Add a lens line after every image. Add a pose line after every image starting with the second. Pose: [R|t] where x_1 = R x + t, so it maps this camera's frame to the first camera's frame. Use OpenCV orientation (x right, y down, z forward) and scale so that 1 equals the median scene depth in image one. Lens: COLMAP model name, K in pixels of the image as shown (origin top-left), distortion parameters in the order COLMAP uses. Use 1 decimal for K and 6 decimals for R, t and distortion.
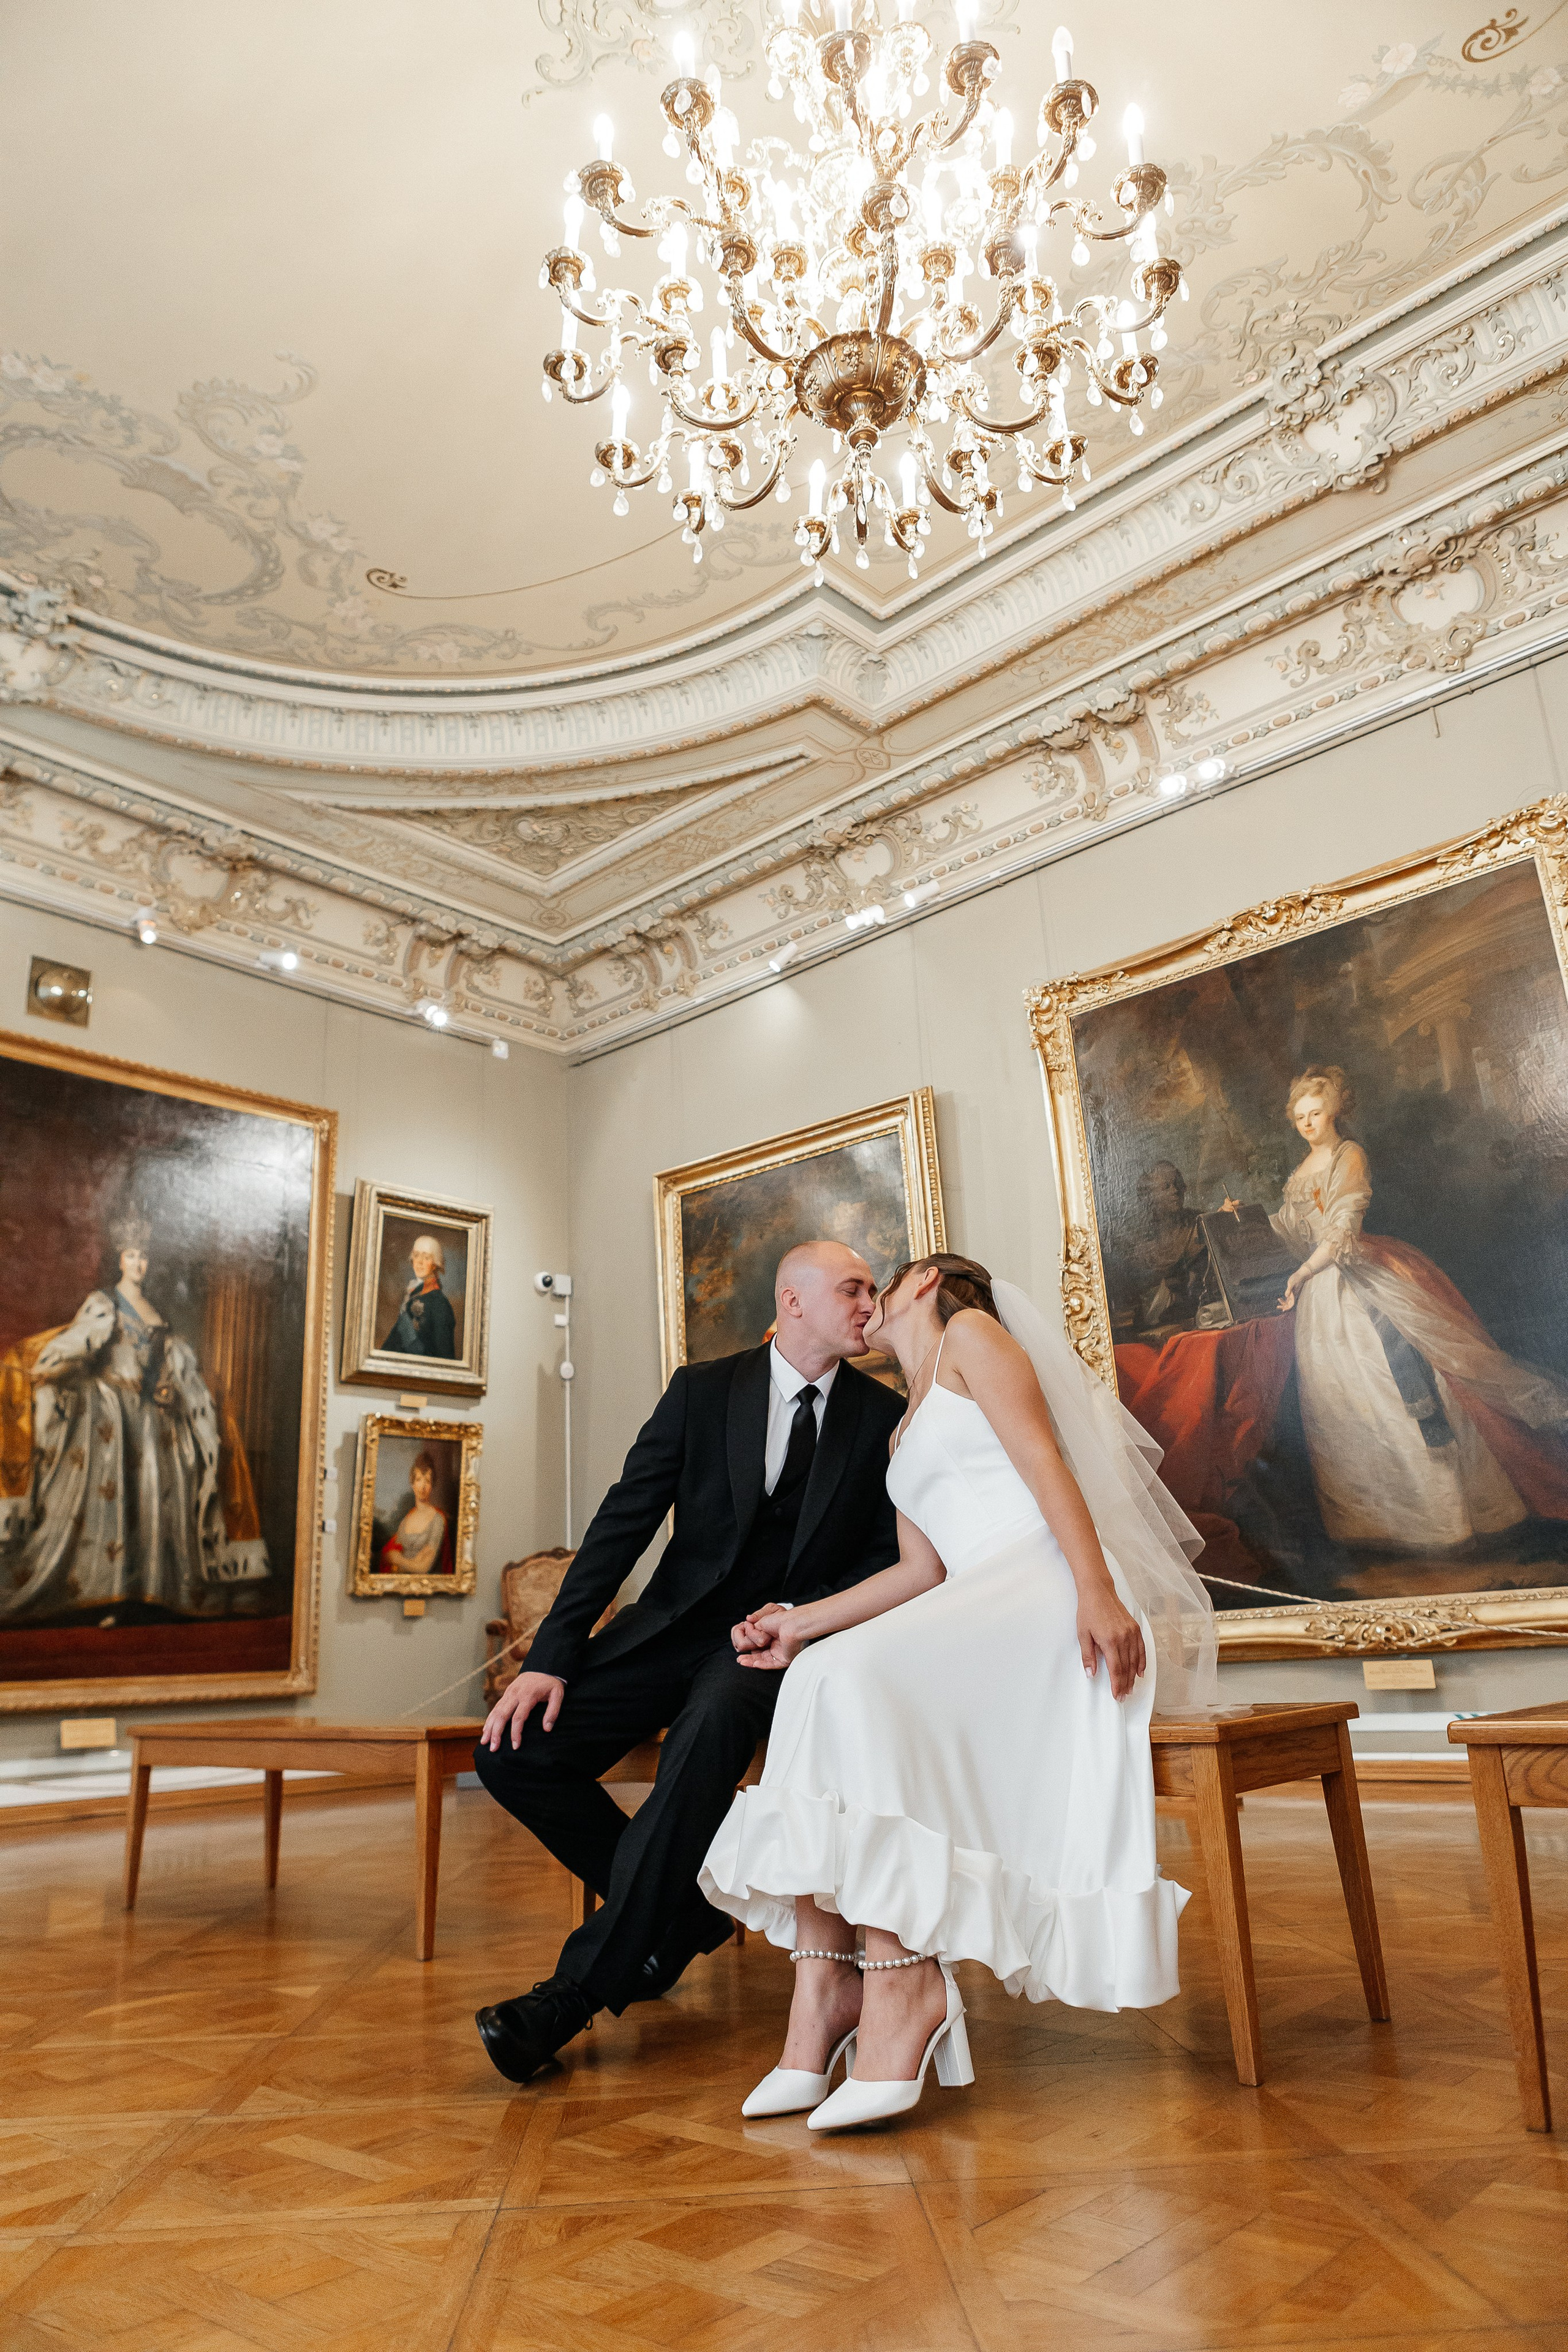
lens RADIAL K [[1553.7, 0, 756.4], [0, 1553.7, 1175.4], [0, 0, 1]] dist [-0.043212, 0.031518]
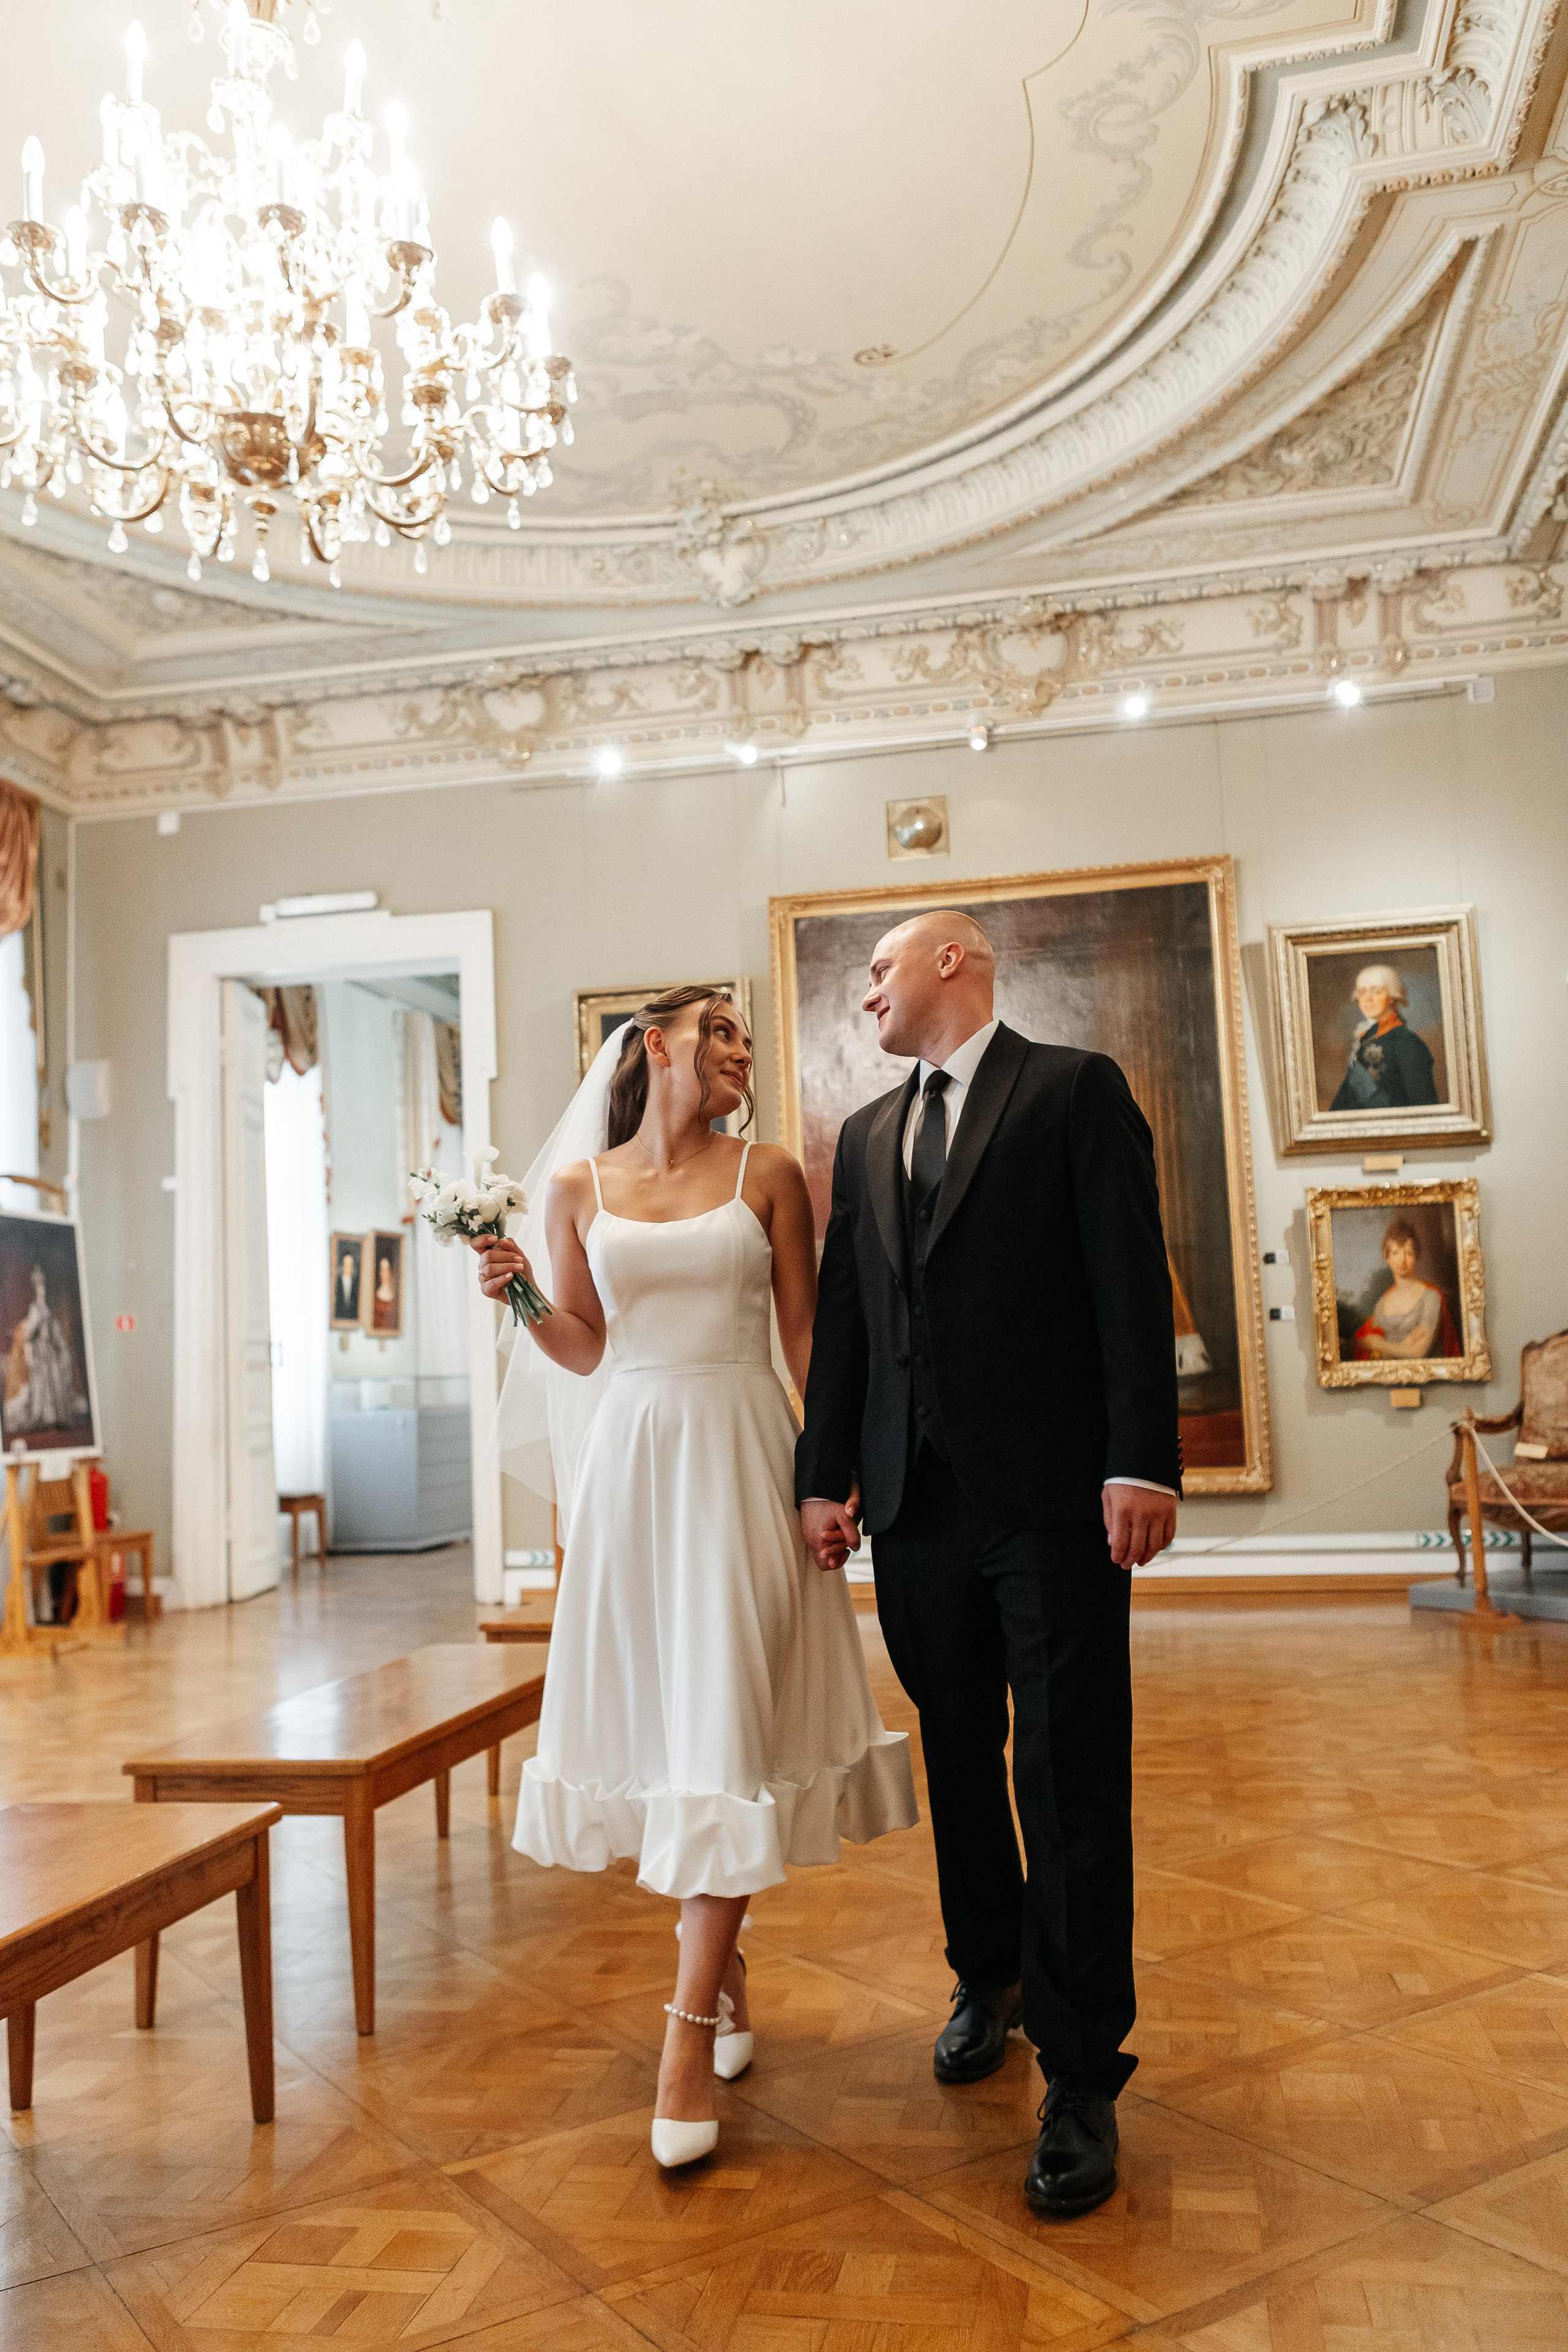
lens RADIAL K [[1860.7, 0, 775.4], [0, 1860.7, 1178.0], [0, 0, 1]] dist [0.018639, -0.007958]
pose [[0.522173, -0.067793, -0.850141, 0.497245], [0.264941, 0.960409, 0.086146, -0.024827], [0.810643, -0.270220, 0.519461, 0.197094]]
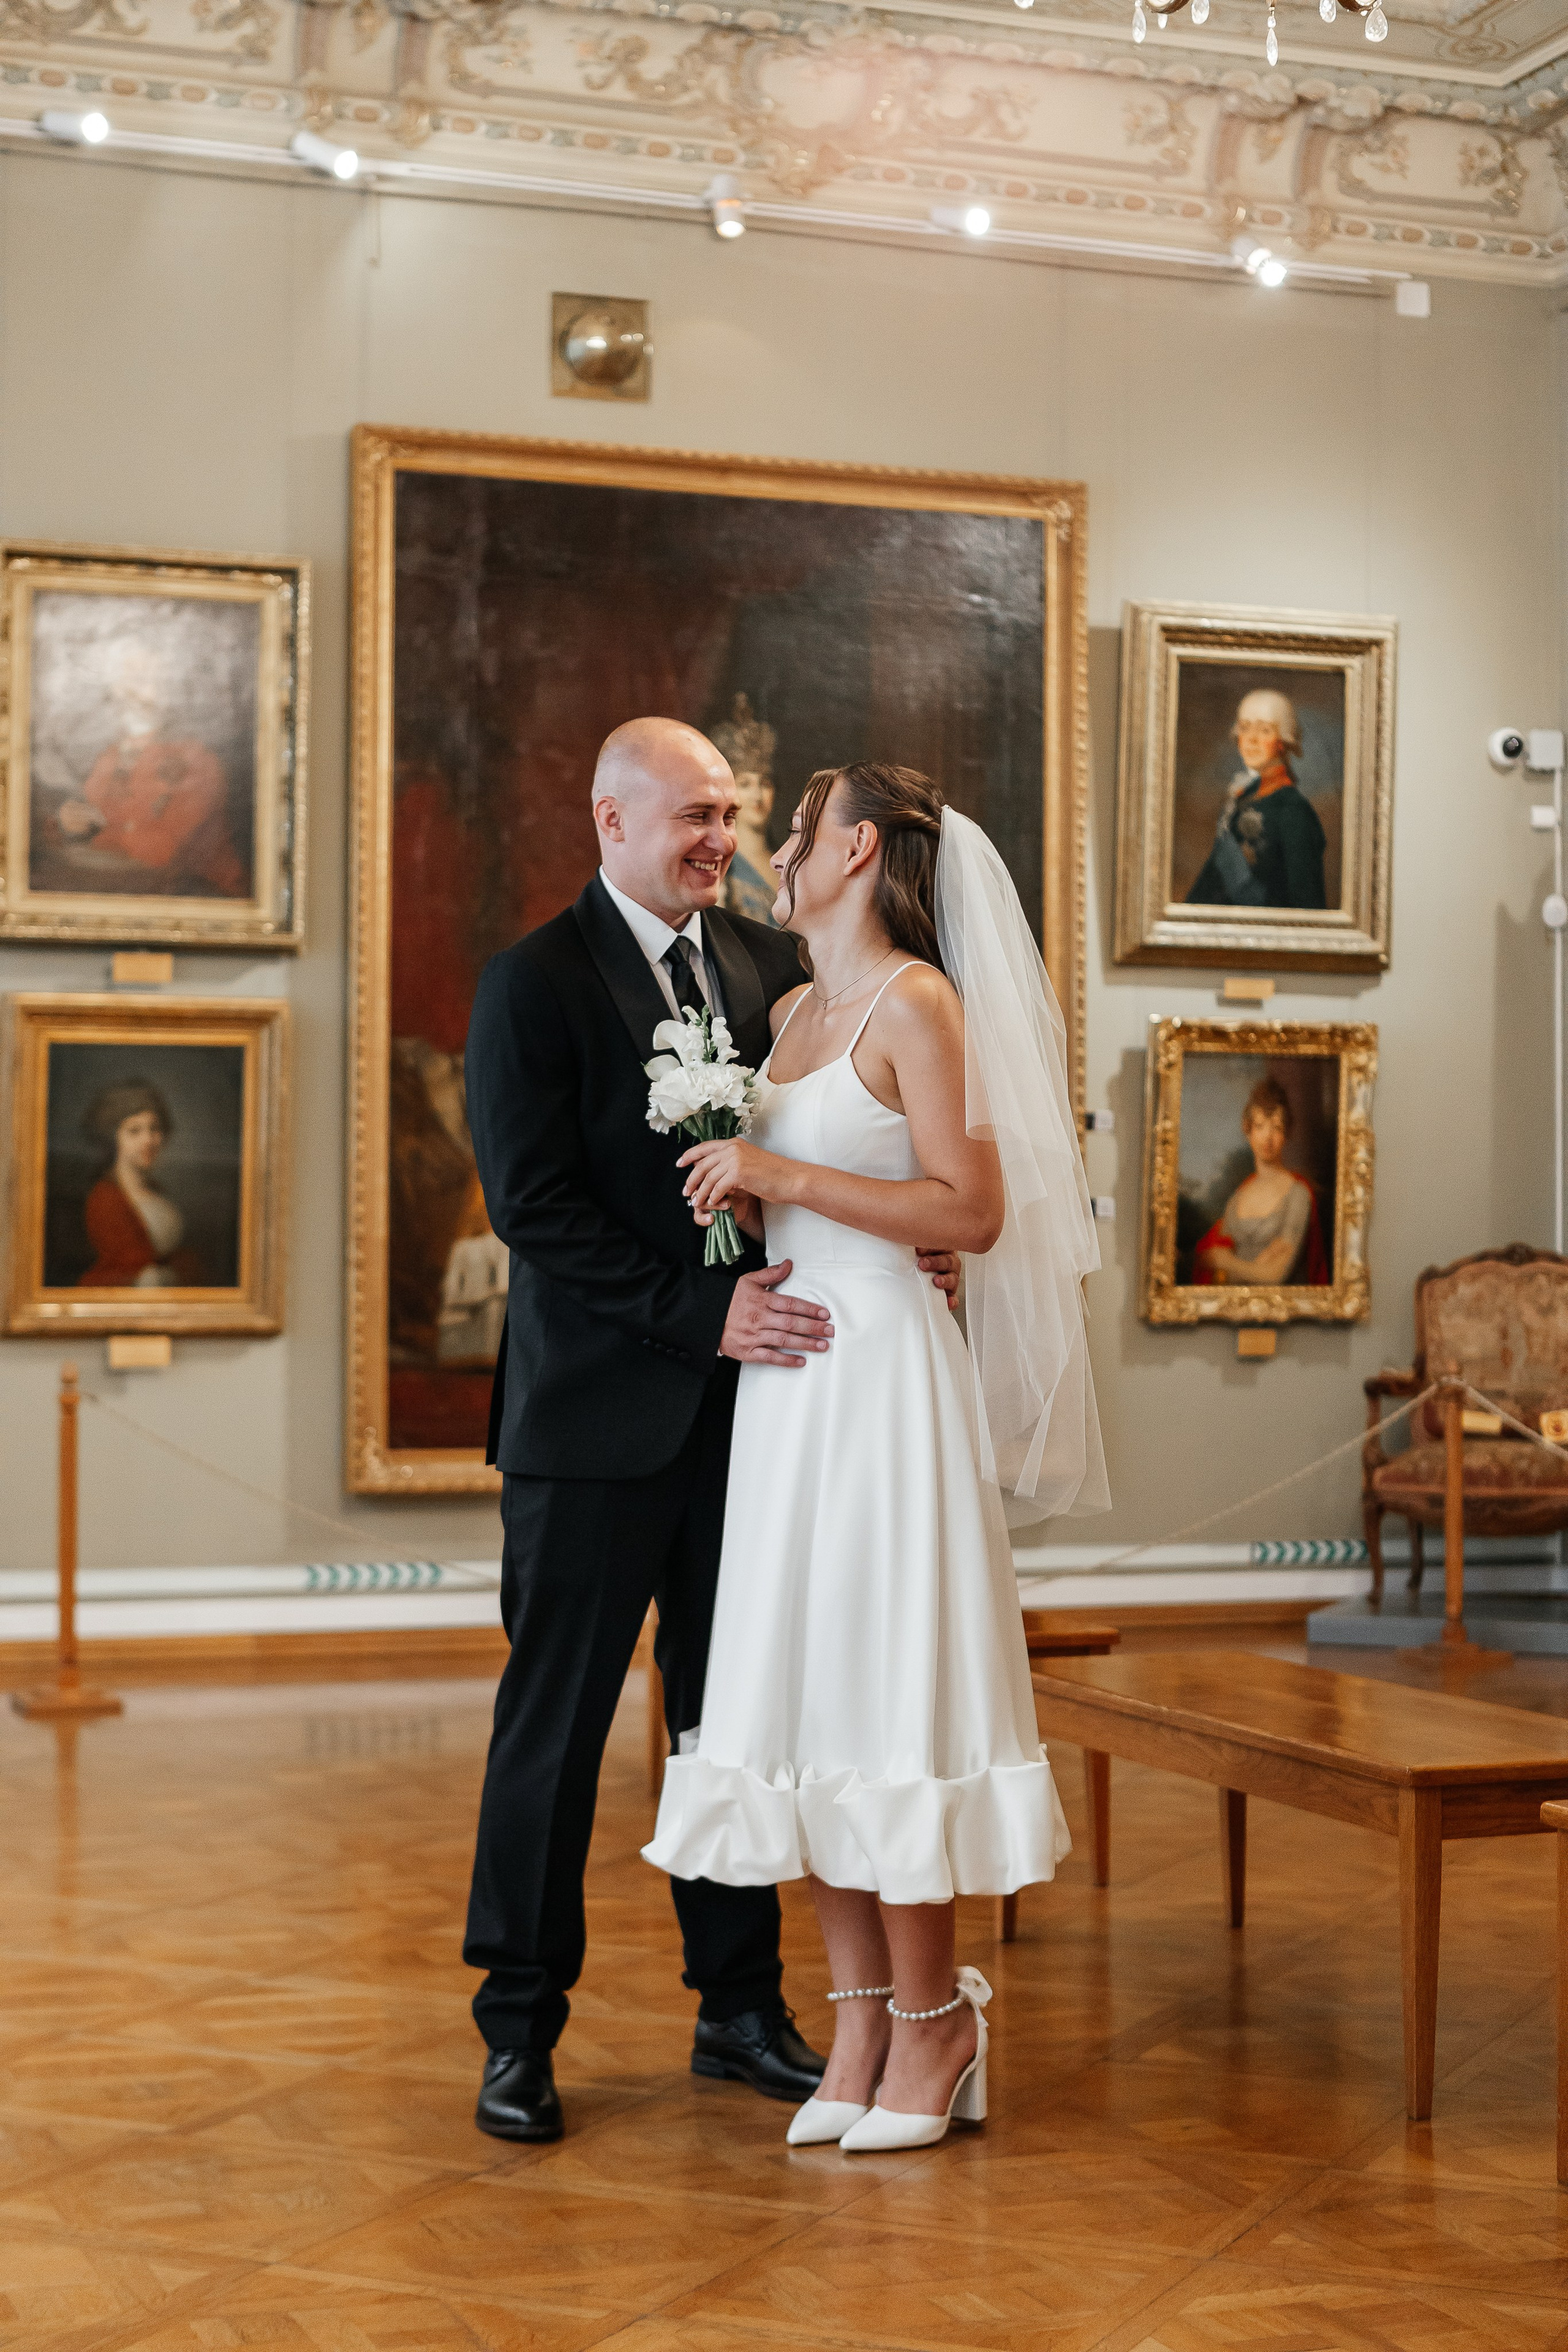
lens RADIAL K [[3665.2, 0, 768.7], [0, 3665.2, 1144.9], [0, 0, 1]] dist [-0.021278, -0.112984]
pose [[0.888681, 0.030534, -0.457508, 0.246640], [0.093452, 0.964776, 0.245915, -0.150834], [0.448902, -0.261295, 0.854524, -0.248432]]
